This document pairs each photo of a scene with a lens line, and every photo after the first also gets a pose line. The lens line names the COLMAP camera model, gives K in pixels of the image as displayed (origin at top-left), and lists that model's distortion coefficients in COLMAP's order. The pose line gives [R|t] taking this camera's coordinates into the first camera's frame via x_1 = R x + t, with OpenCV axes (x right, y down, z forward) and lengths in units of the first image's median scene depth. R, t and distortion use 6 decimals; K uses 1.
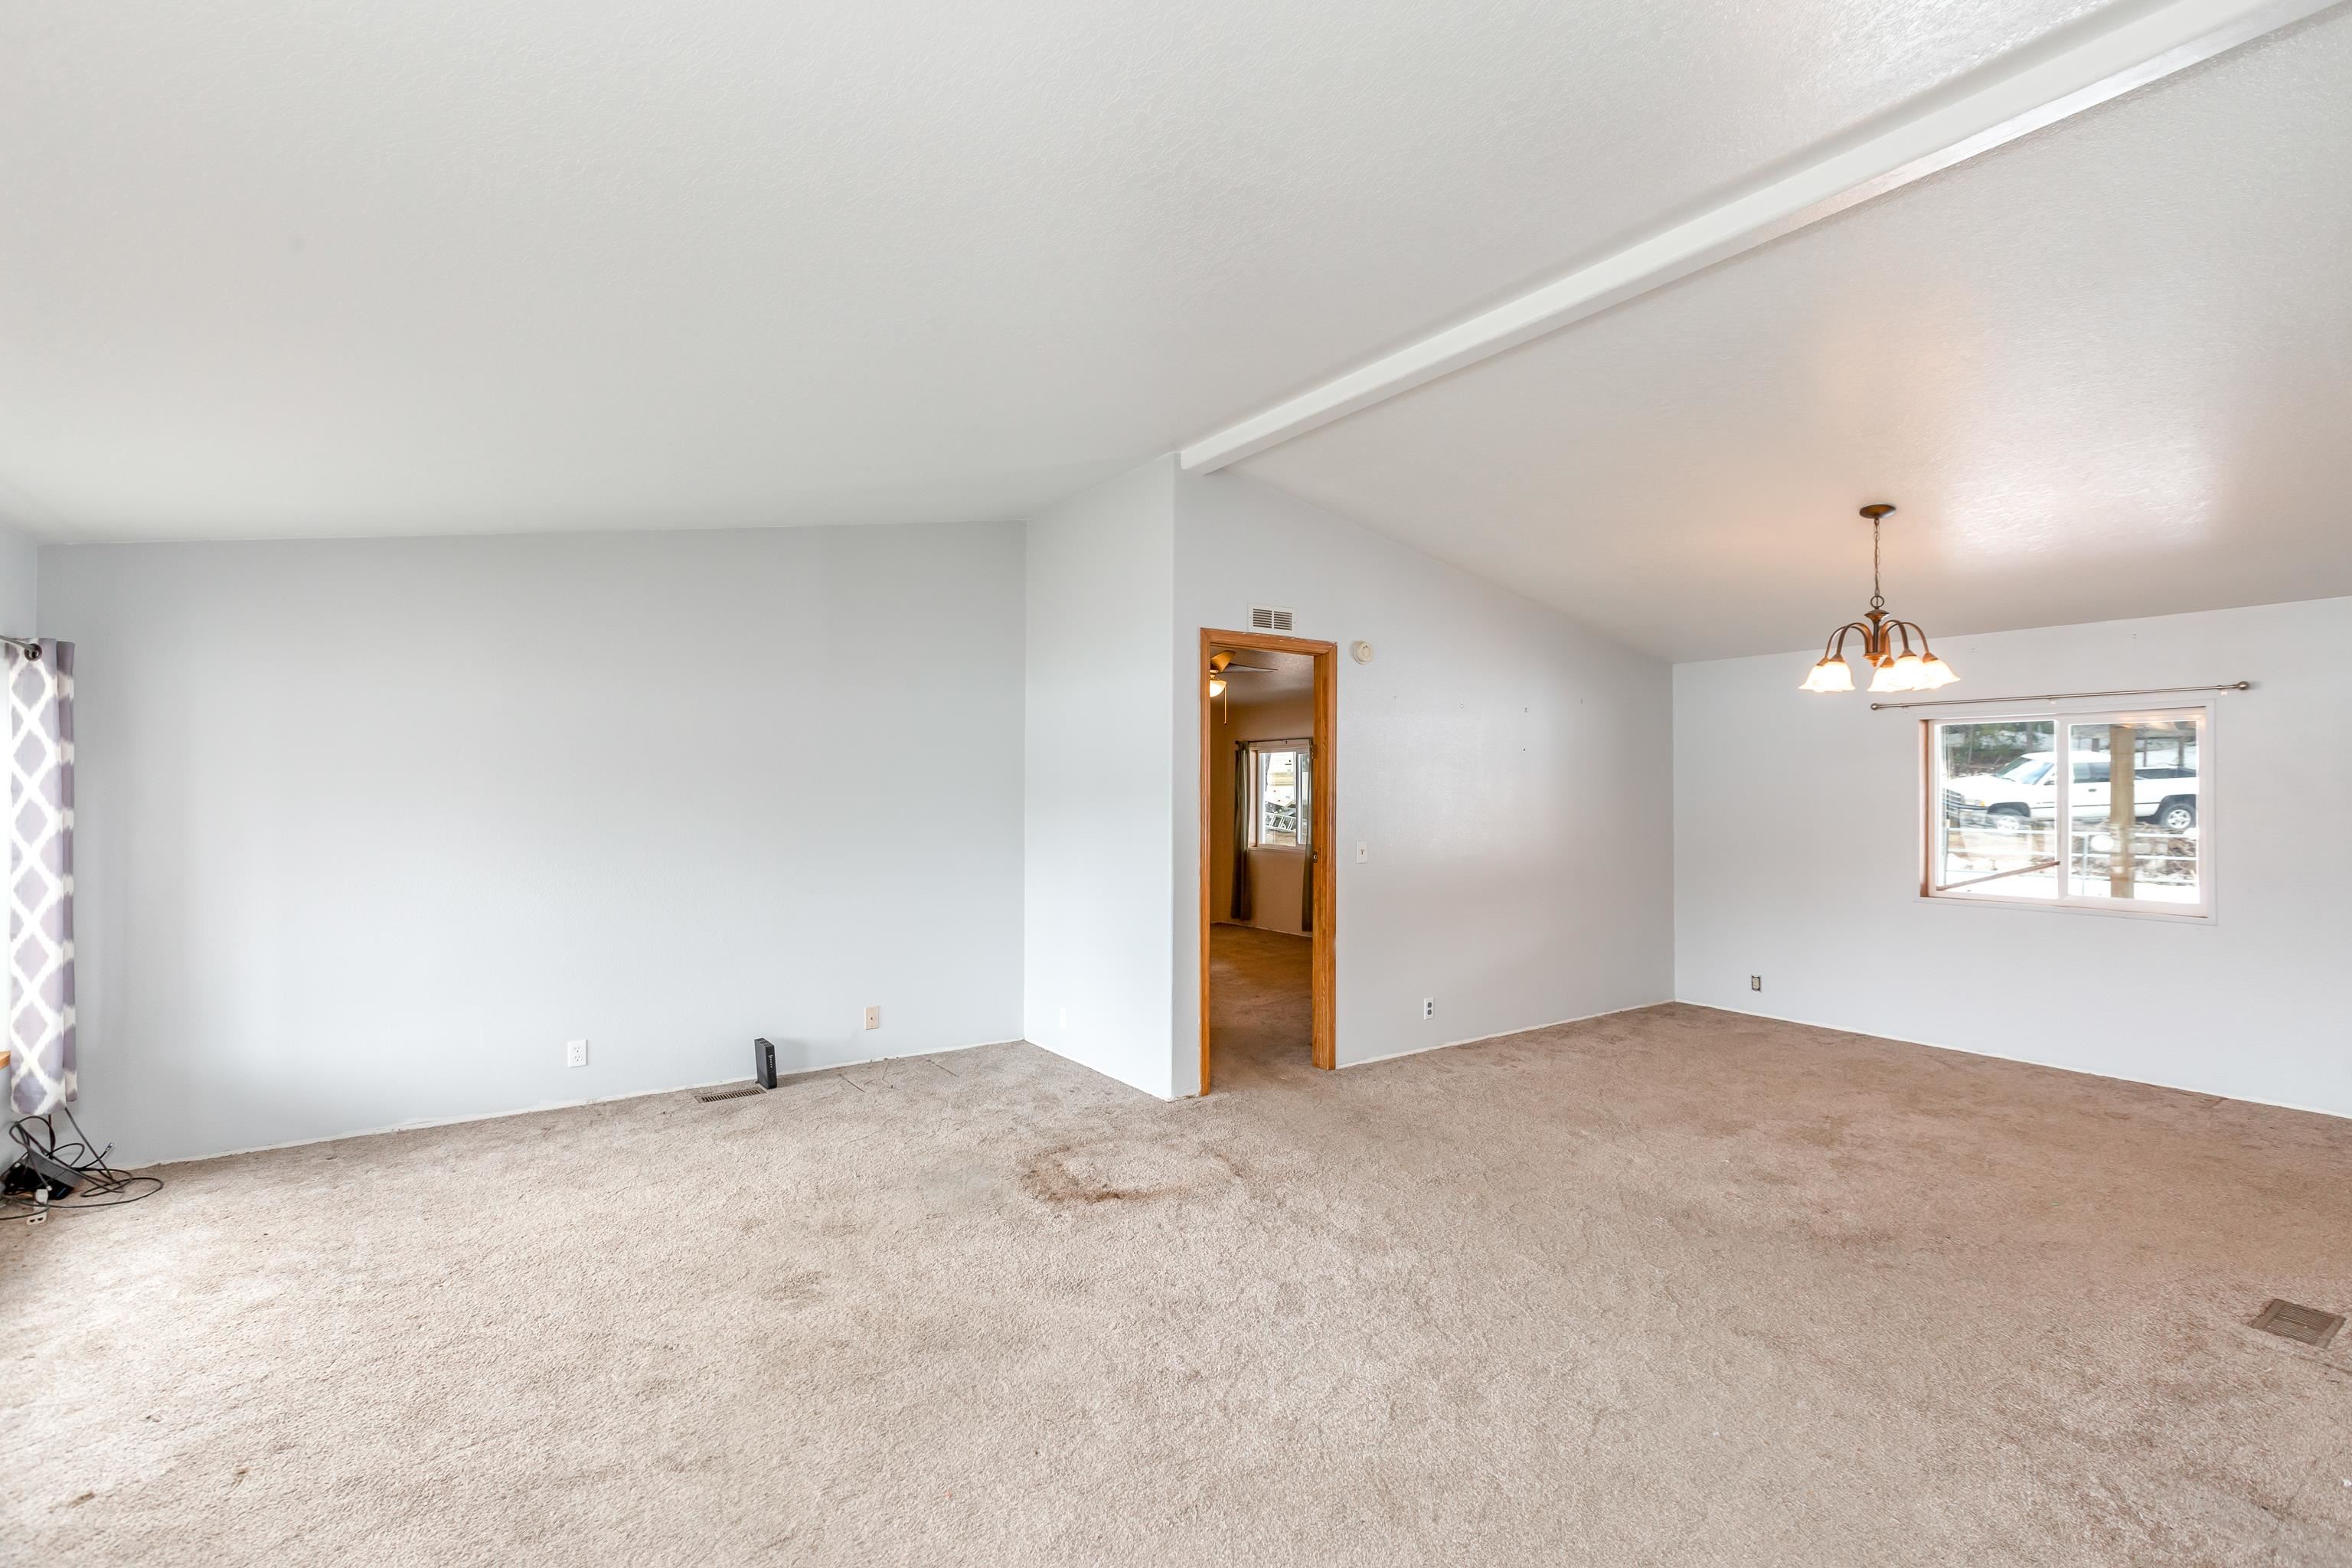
lens RADIAL K [[1057.8, 0, 1176.6], [0, 1057.8, 773.7], [0, 0, 1]] dist [0.000770, -0.001050]
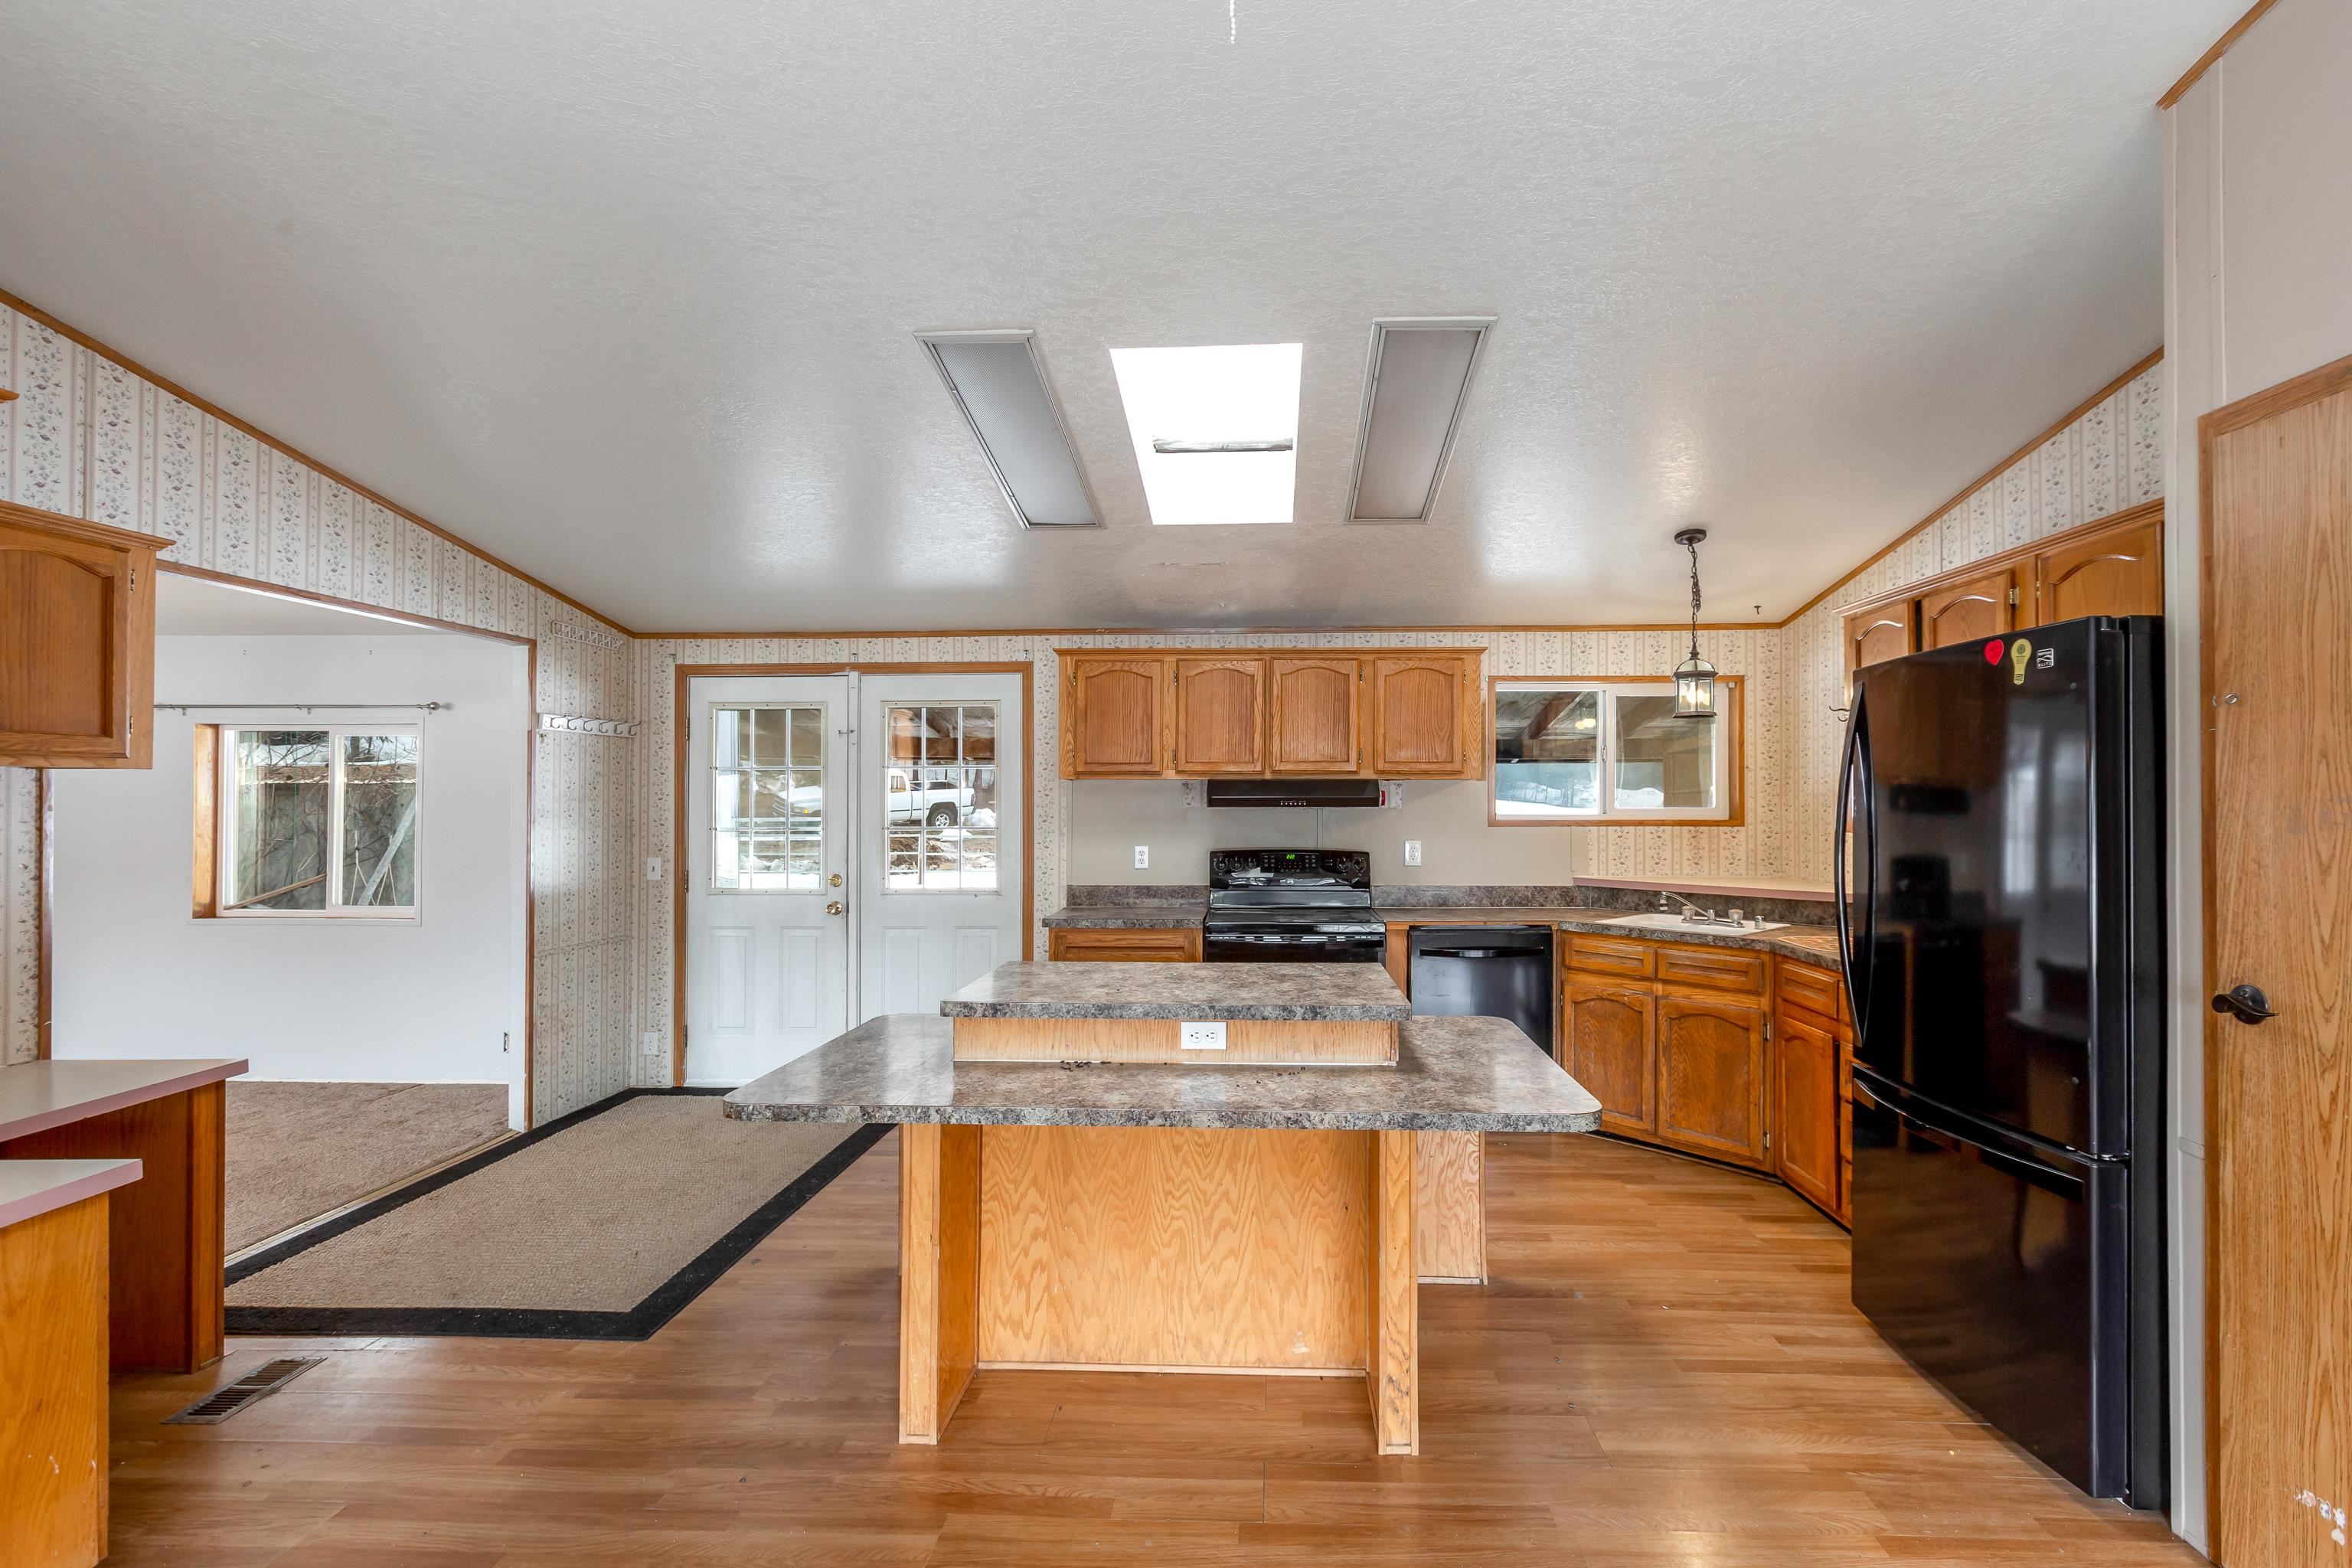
lens RADIAL K [[1057.8, 0, 1185.1], [0, 1057.8, 790.9], [0, 0, 1]] dist [0.000770, -0.001050]
pose [[0.600368, 0.006612, 0.799697, 0.669245], [-0.011793, 0.999930, 0.000587, -0.005301], [-0.799637, -0.009783, 0.600404, -0.317174]]
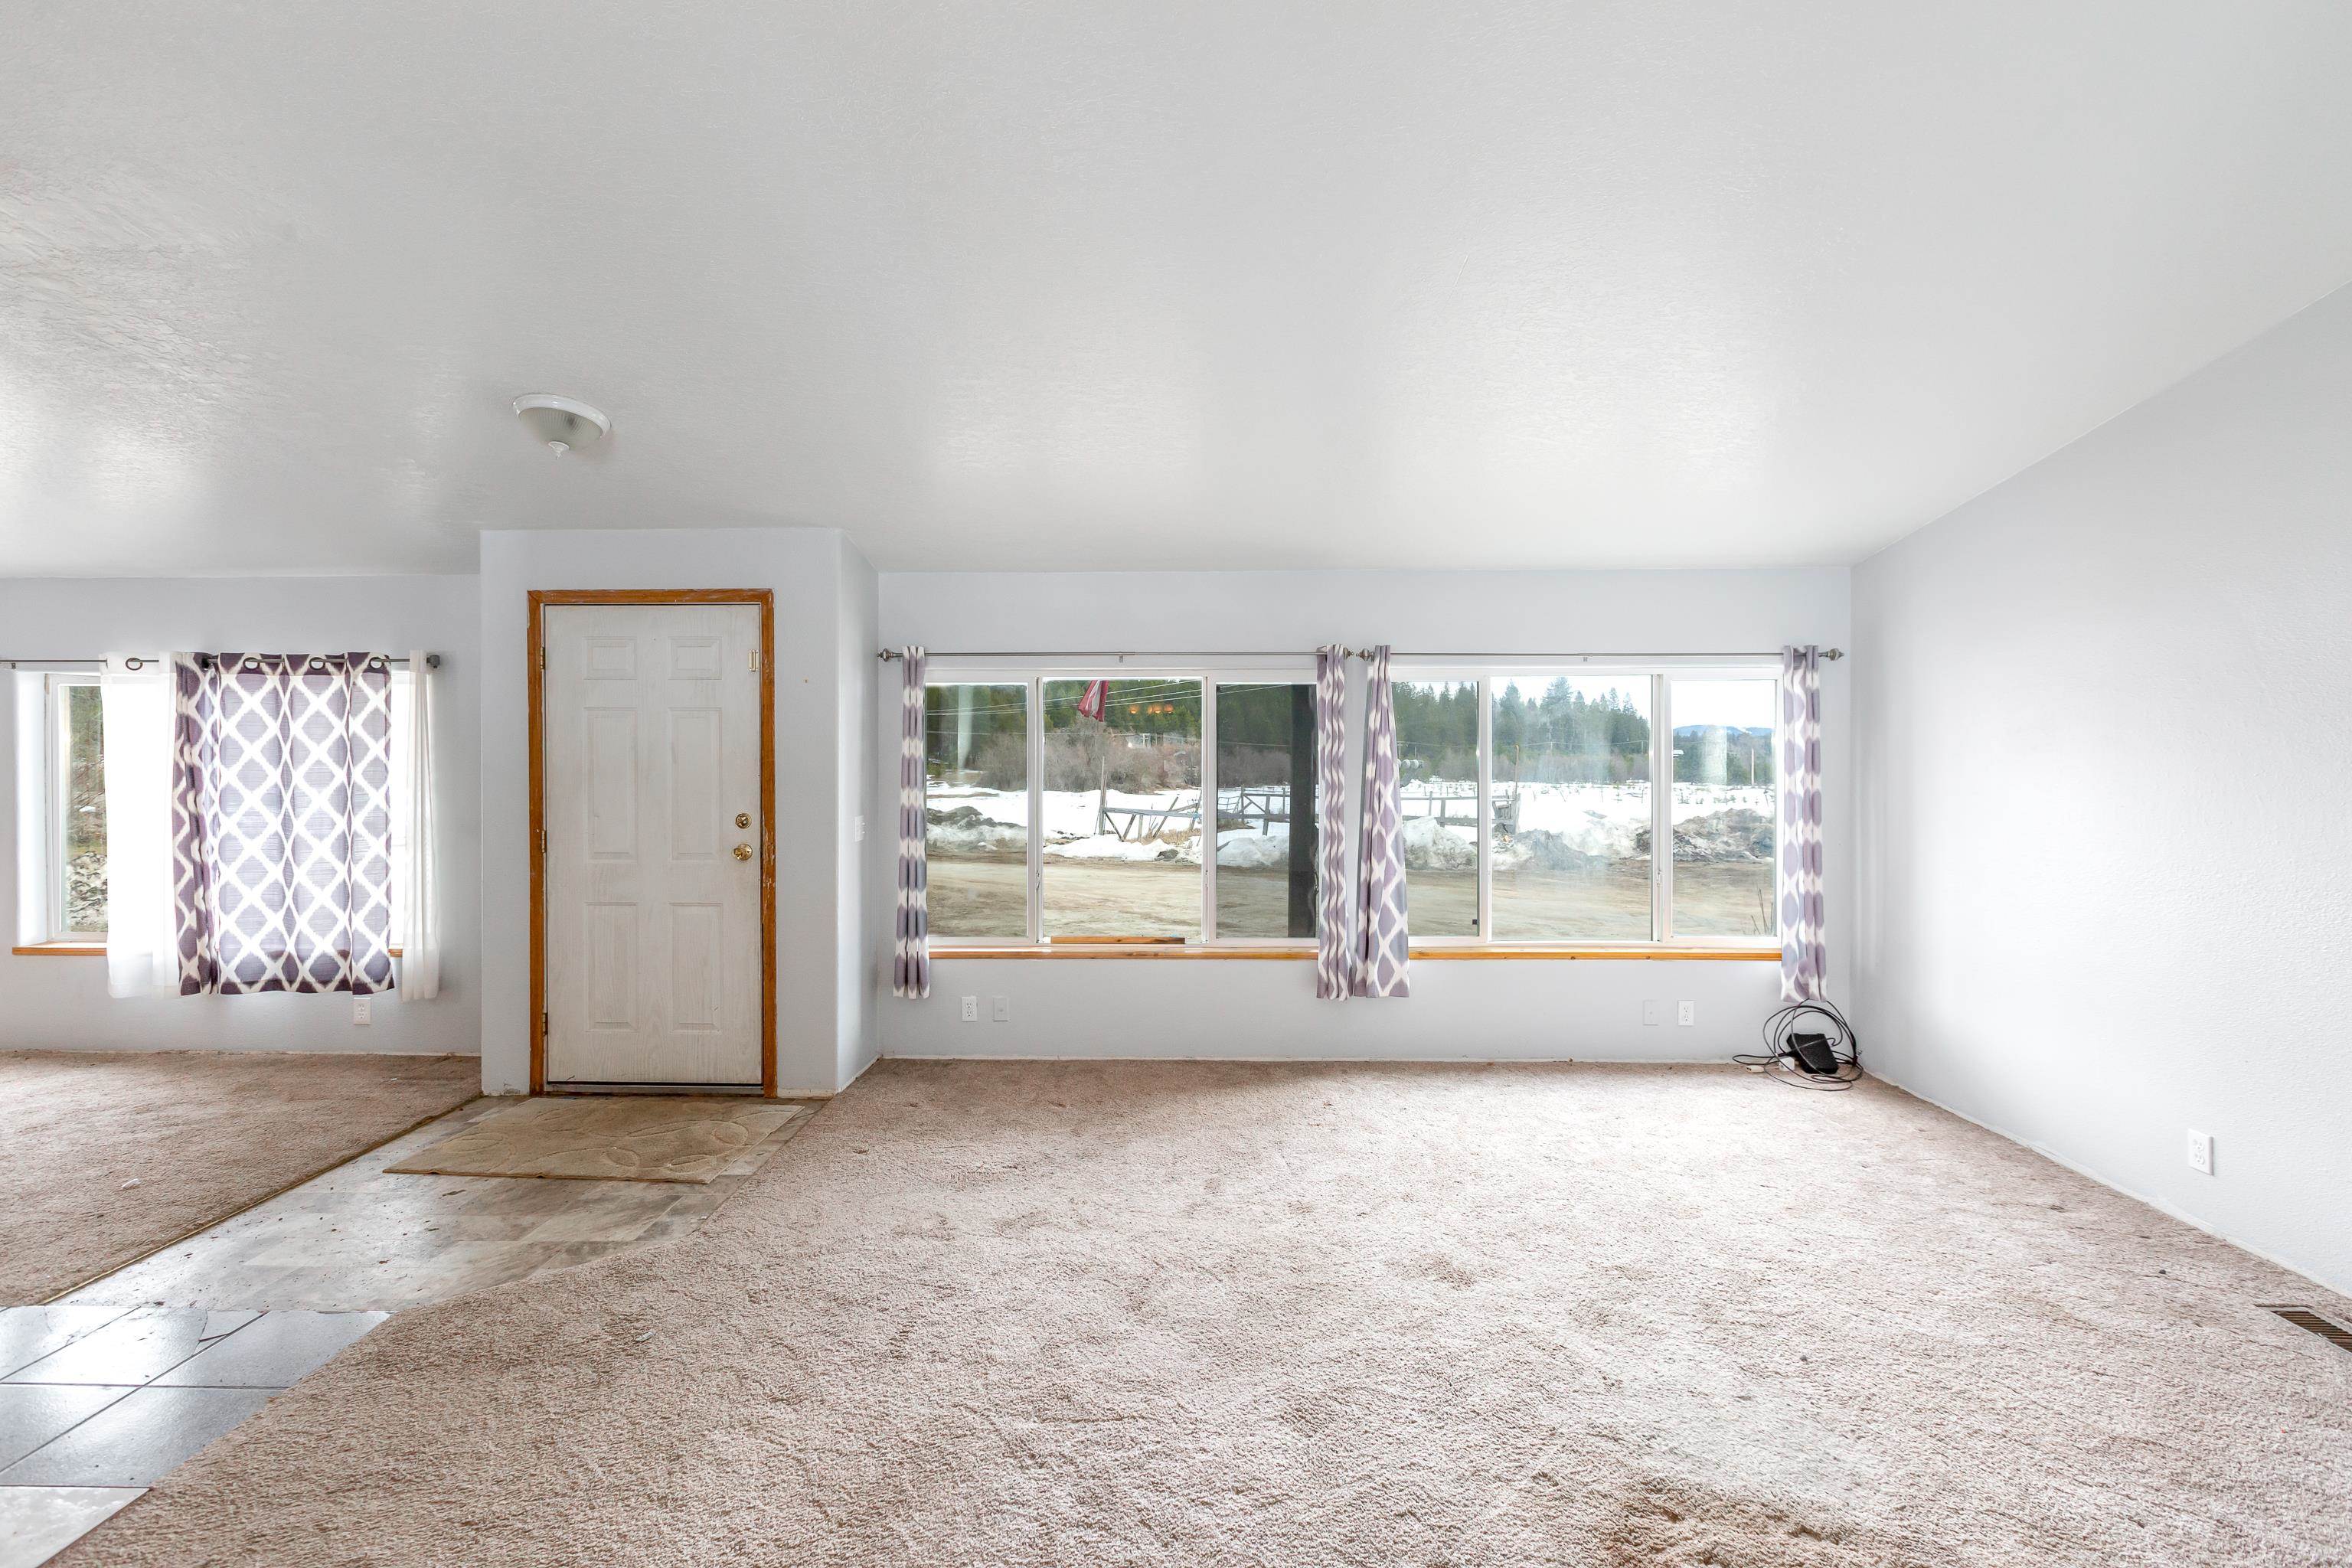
lens RADIAL K [[1057.8, 0, 1183.9], [0, 1057.8, 773.2], [0, 0, 1]] dist [0.000770, -0.001050]
pose [[-0.575731, 0.007706, -0.817603, 0.385258], [0.012746, 0.999919, 0.000449, 0.015453], [0.817540, -0.010162, -0.575782, 0.927720]]
